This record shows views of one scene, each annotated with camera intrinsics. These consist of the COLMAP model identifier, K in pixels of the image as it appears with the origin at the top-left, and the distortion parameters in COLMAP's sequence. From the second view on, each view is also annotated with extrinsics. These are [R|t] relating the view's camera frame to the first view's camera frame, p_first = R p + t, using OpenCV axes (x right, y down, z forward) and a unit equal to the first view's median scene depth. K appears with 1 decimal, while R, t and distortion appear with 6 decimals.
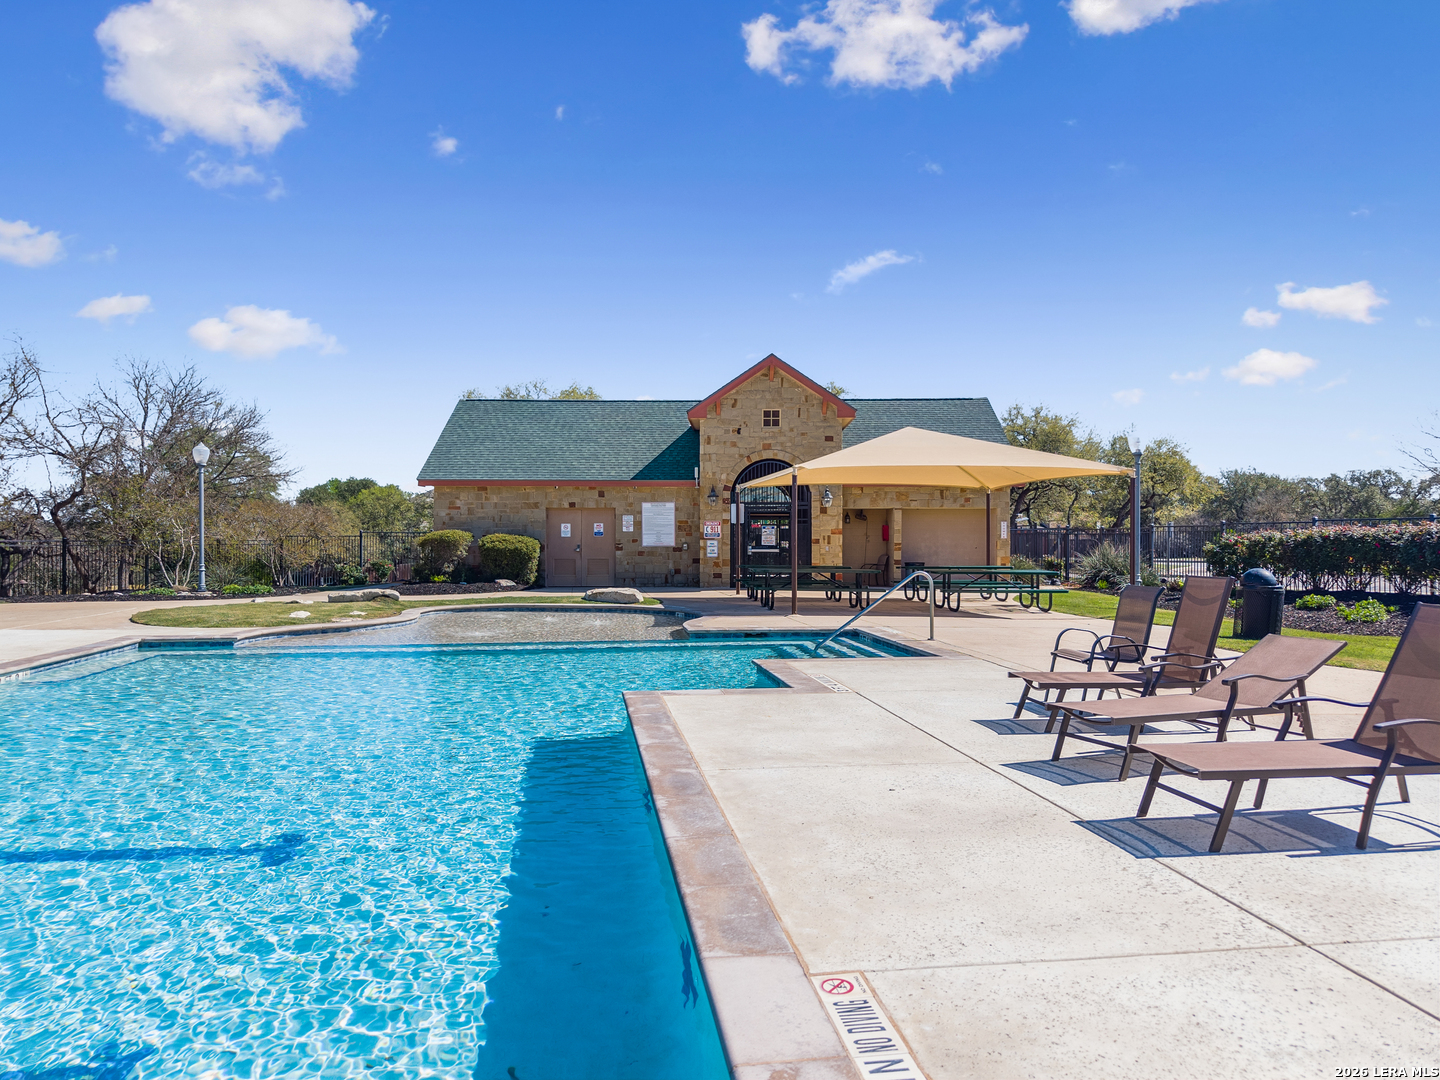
lens RADIAL K [[966.6, 0, 721.6], [0, 966.6, 544.0], [0, 0, 1]] dist [0.036857, -0.029913]
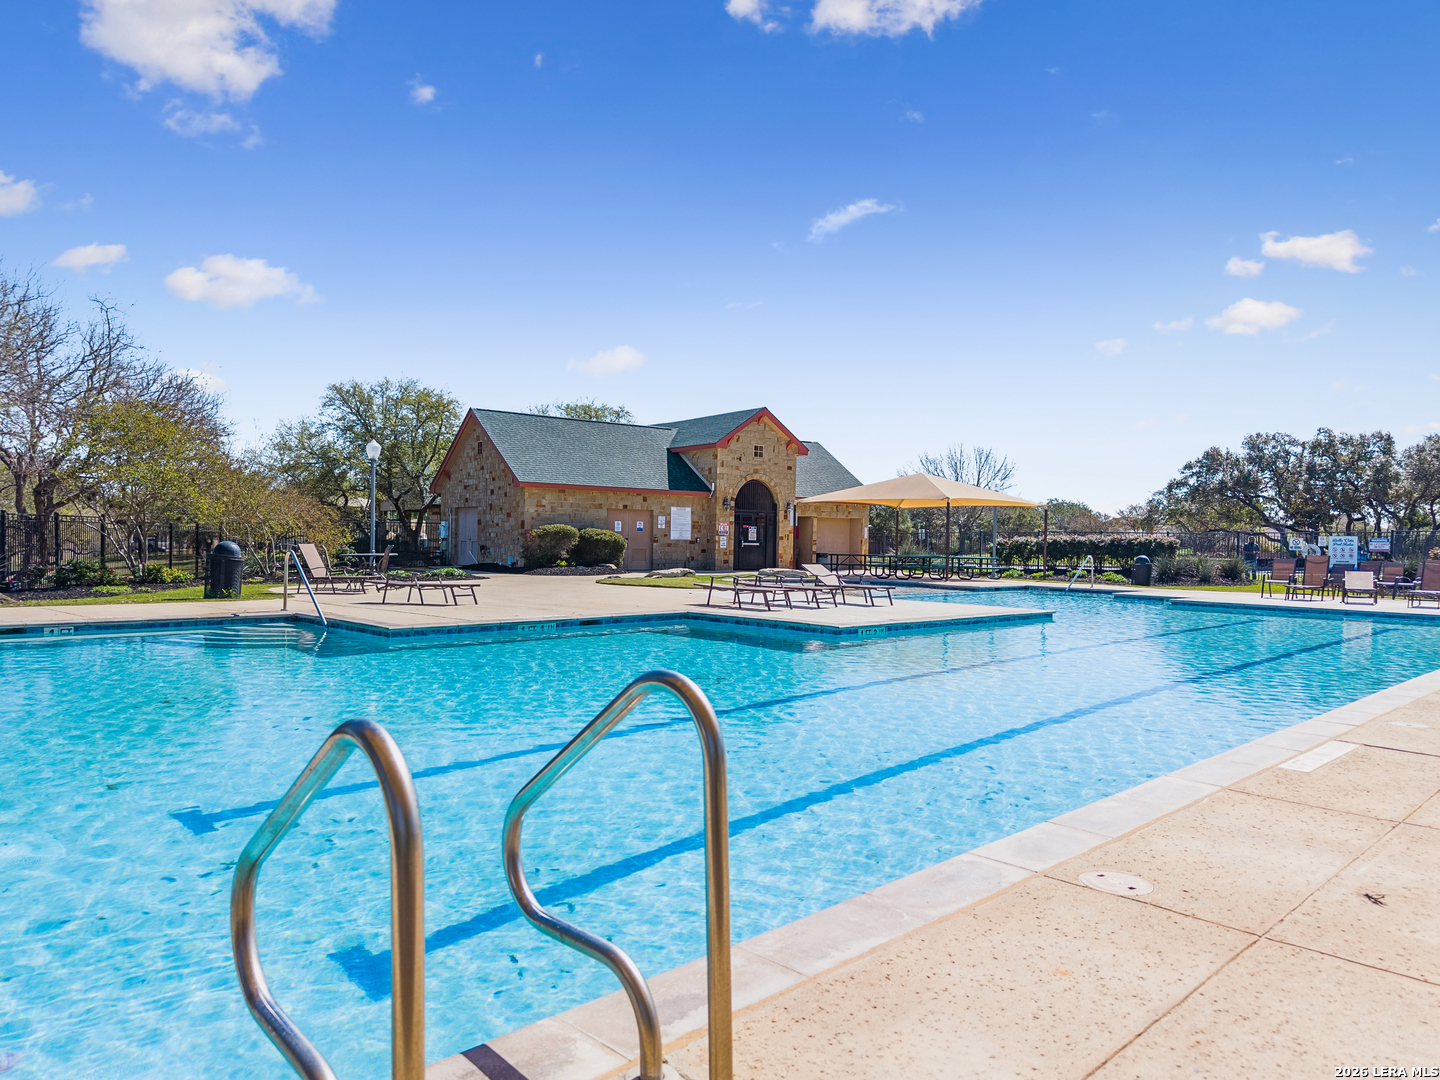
lens RADIAL K [[966.6, 0, 720.0], [0, 966.6, 539.7], [0, 0, 1]] dist [0.036857, -0.029913]
pose [[0.814047, 0.016470, 0.580566, -0.800205], [-0.014391, 0.999863, -0.008186, 0.012252], [-0.580621, -0.001692, 0.814172, -0.123880]]
